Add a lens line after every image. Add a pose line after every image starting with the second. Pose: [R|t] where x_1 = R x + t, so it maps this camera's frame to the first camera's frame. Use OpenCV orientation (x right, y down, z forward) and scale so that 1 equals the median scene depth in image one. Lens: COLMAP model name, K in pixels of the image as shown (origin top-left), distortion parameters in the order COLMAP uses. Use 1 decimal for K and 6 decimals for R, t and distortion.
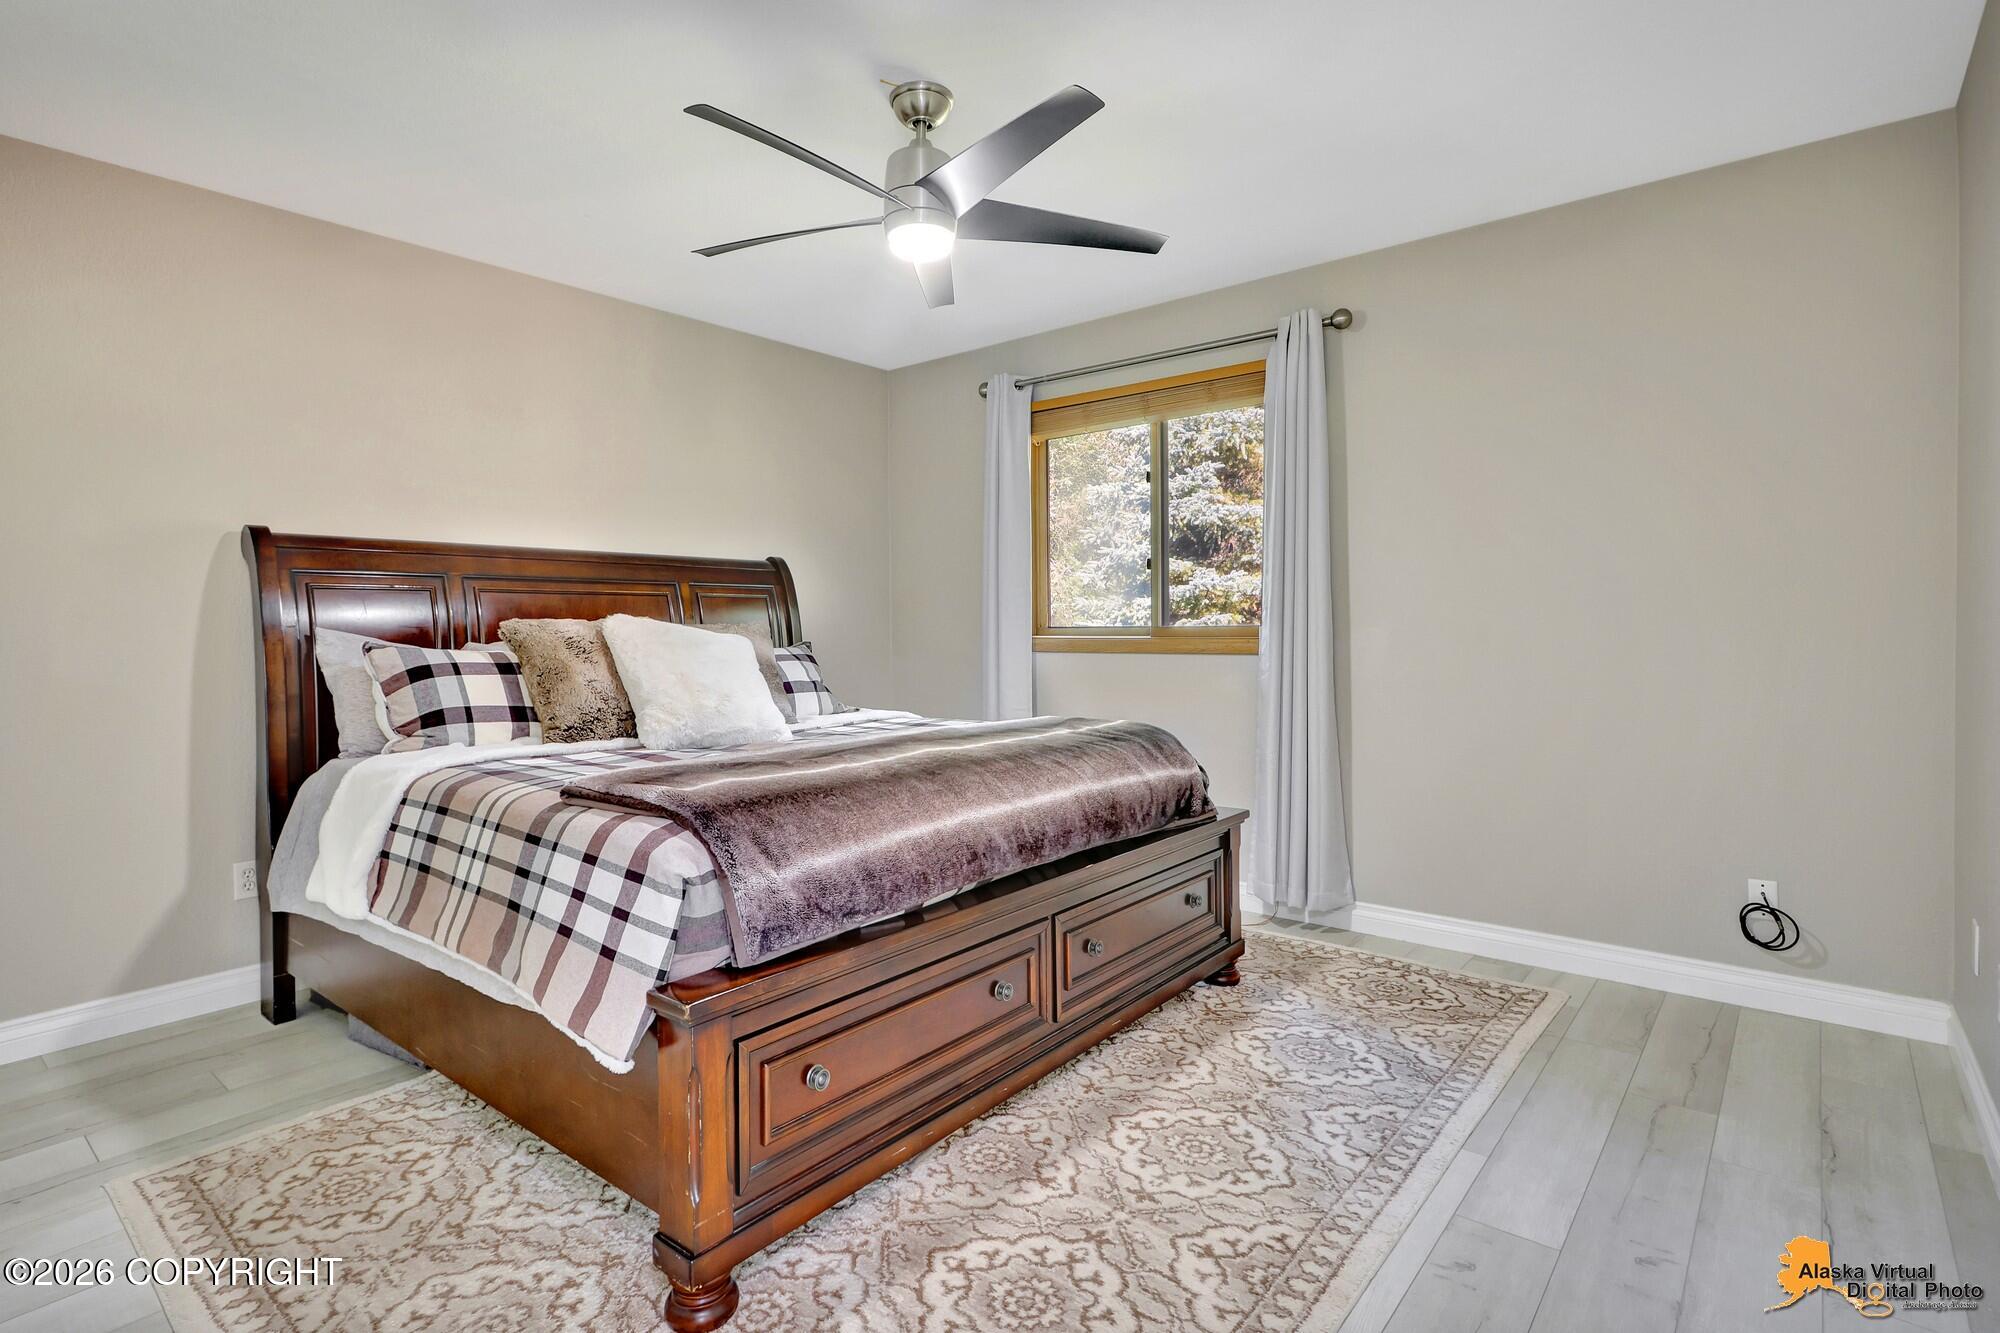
lens RADIAL K [[965.9, 0, 1040.9], [0, 965.9, 641.2], [0, 0, 1]] dist [0.031642, 0.000583]
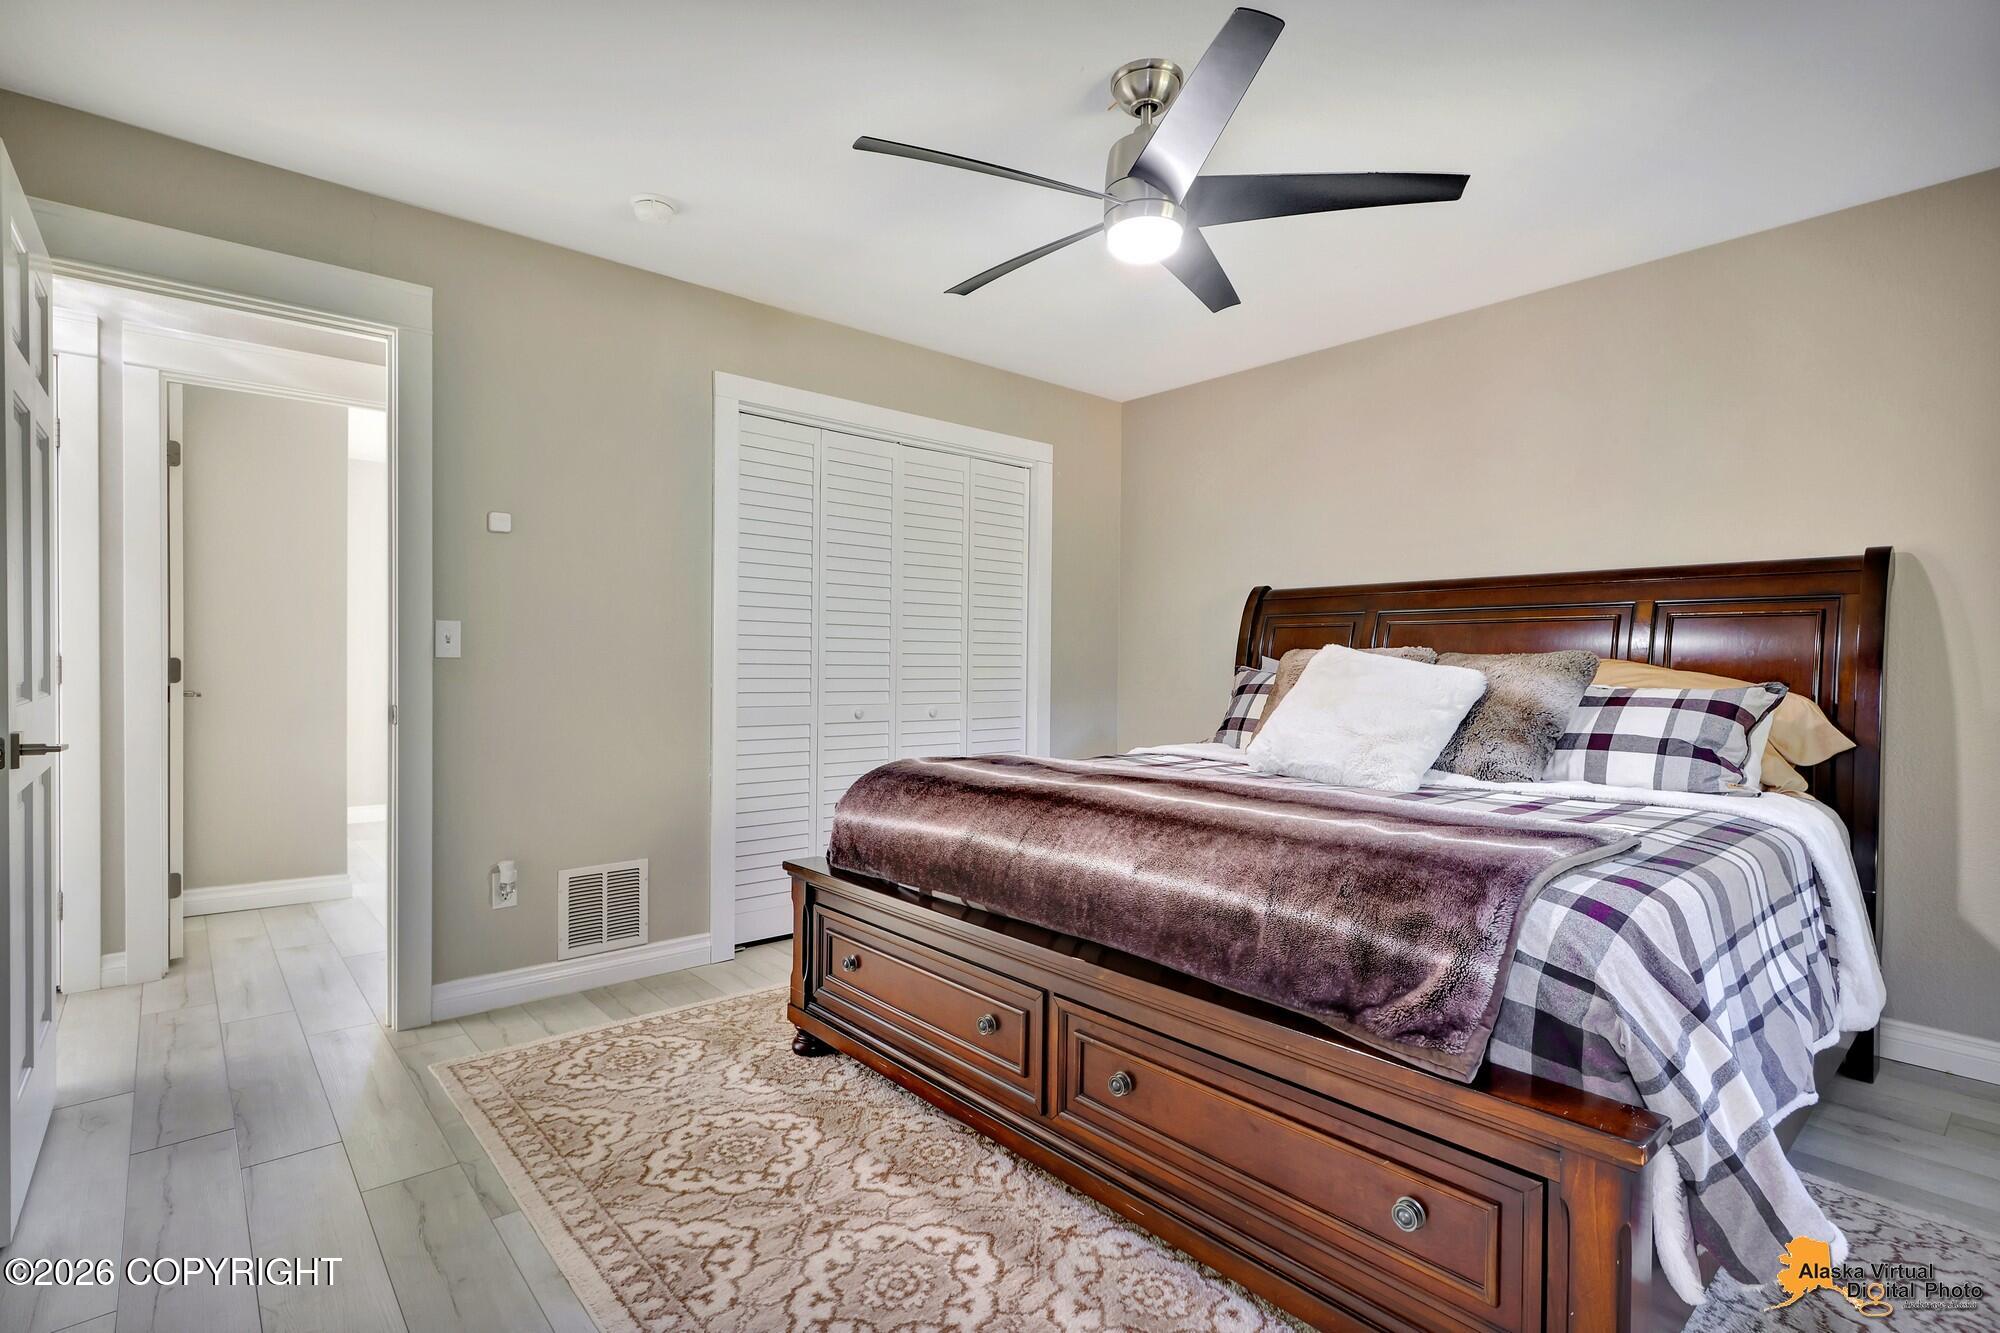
lens RADIAL K [[965.9, 0, 1002.1], [0, 965.9, 665.0], [0, 0, 1]] dist [0.031642, 0.000583]
pose [[-0.191316, 0.009501, -0.981483, 1.015810], [-0.016729, 0.999776, 0.012939, -0.017943], [0.981386, 0.018894, -0.191114, 1.318758]]
